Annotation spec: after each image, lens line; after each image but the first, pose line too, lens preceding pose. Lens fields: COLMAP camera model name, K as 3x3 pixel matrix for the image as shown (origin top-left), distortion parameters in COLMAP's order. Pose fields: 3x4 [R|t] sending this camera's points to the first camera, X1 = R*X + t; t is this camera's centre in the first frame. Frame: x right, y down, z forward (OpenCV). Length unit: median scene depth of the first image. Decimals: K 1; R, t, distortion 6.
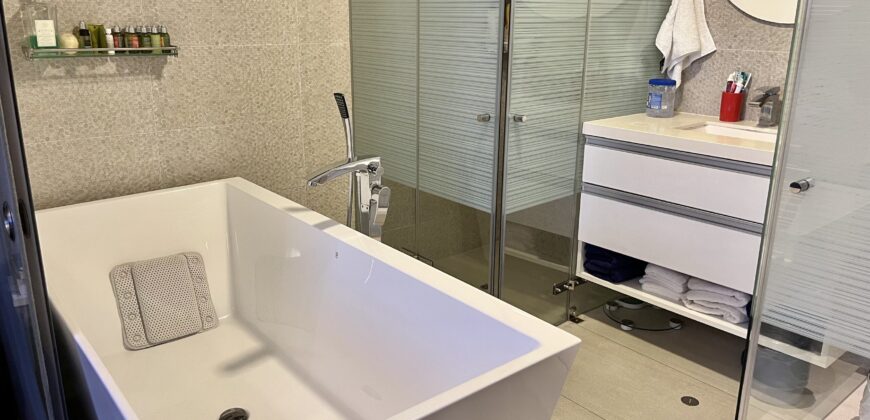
lens RADIAL K [[681.3, 0, 435.0], [0, 681.3, 210.0], [0, 0, 1]] dist [0.002714, 0.001634]
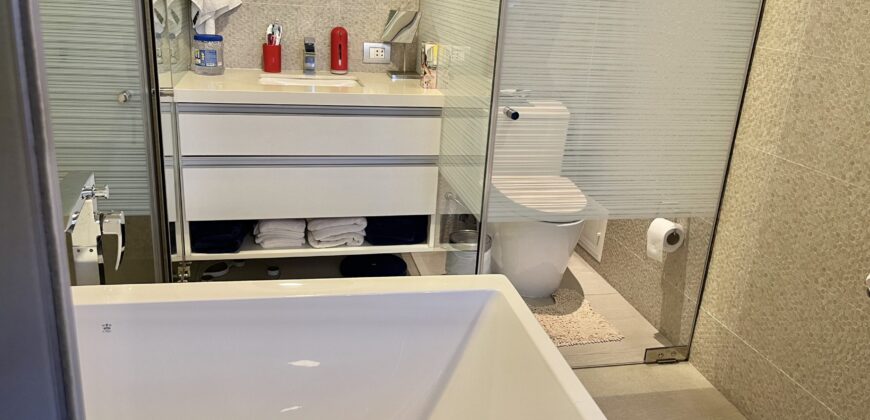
lens RADIAL K [[681.3, 0, 435.0], [0, 681.3, 210.0], [0, 0, 1]] dist [0.002714, 0.001634]
pose [[0.415960, -0.272134, 0.867710, -0.443158], [0.193653, 0.958796, 0.207868, -0.096253], [-0.888525, 0.081570, 0.451520, 0.315754]]
